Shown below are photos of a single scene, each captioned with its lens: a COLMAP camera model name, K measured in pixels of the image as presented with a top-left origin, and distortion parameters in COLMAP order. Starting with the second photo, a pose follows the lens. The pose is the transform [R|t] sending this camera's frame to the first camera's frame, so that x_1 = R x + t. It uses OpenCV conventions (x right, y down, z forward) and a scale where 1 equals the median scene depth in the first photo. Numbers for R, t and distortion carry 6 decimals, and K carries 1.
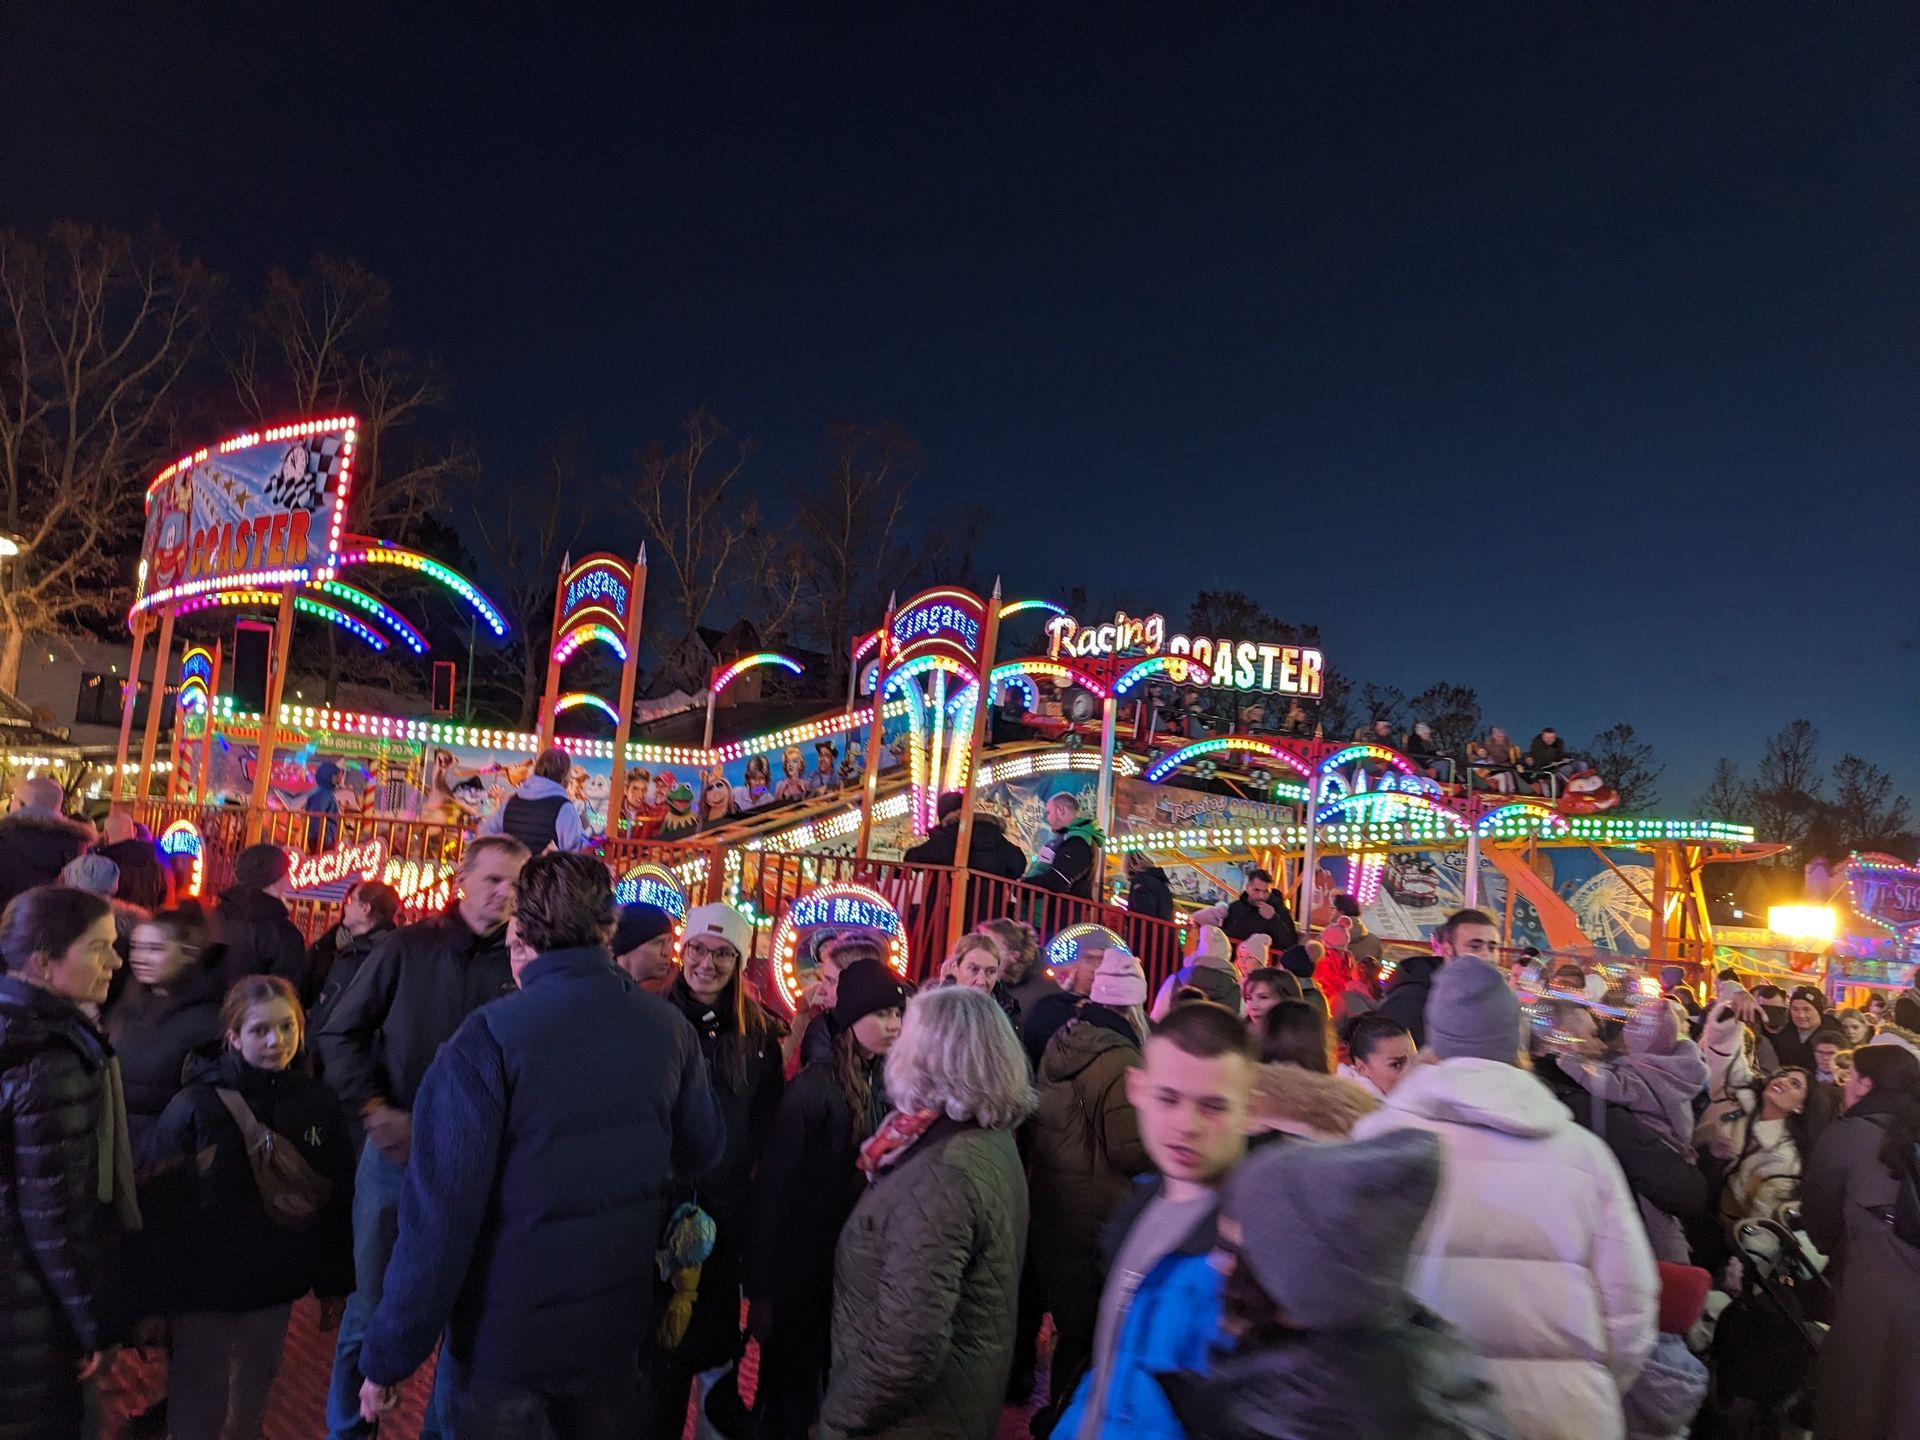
lens RADIAL K [[1524.3, 0, 960.0], [0, 1524.3, 720.0], [0, 0, 1]] dist [0.001454, 0.001032]
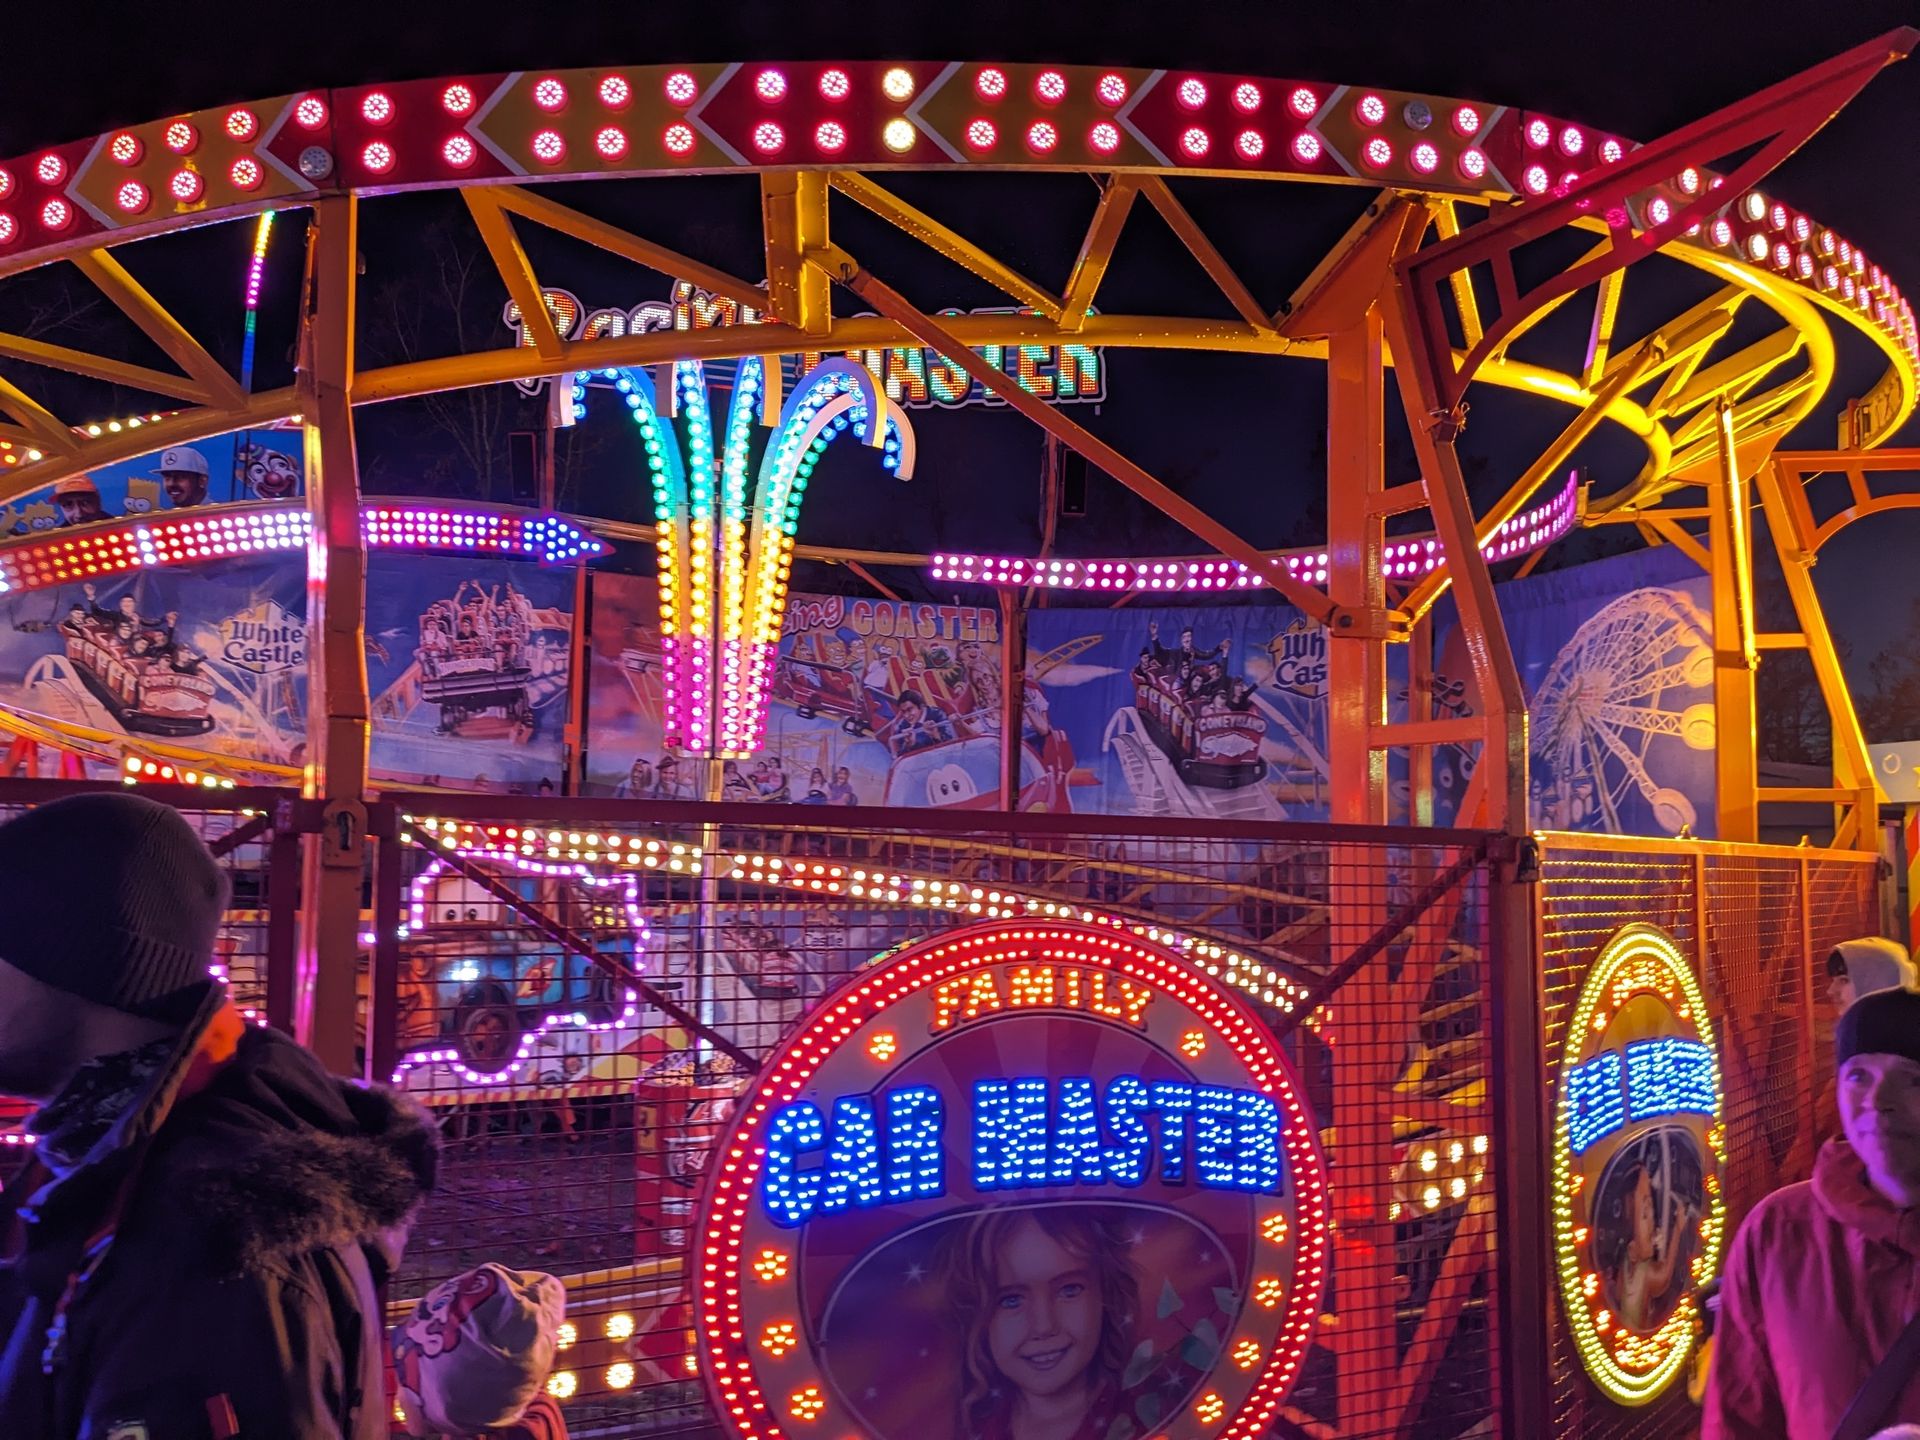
lens RADIAL K [[1524.3, 0, 960.0], [0, 1524.3, 720.0], [0, 0, 1]] dist [0.001454, 0.001032]
pose [[0.969034, -0.091541, -0.229331, 0.326725], [0.090850, 0.995772, -0.013592, 0.101659], [0.229605, -0.007664, 0.973254, 0.556835]]
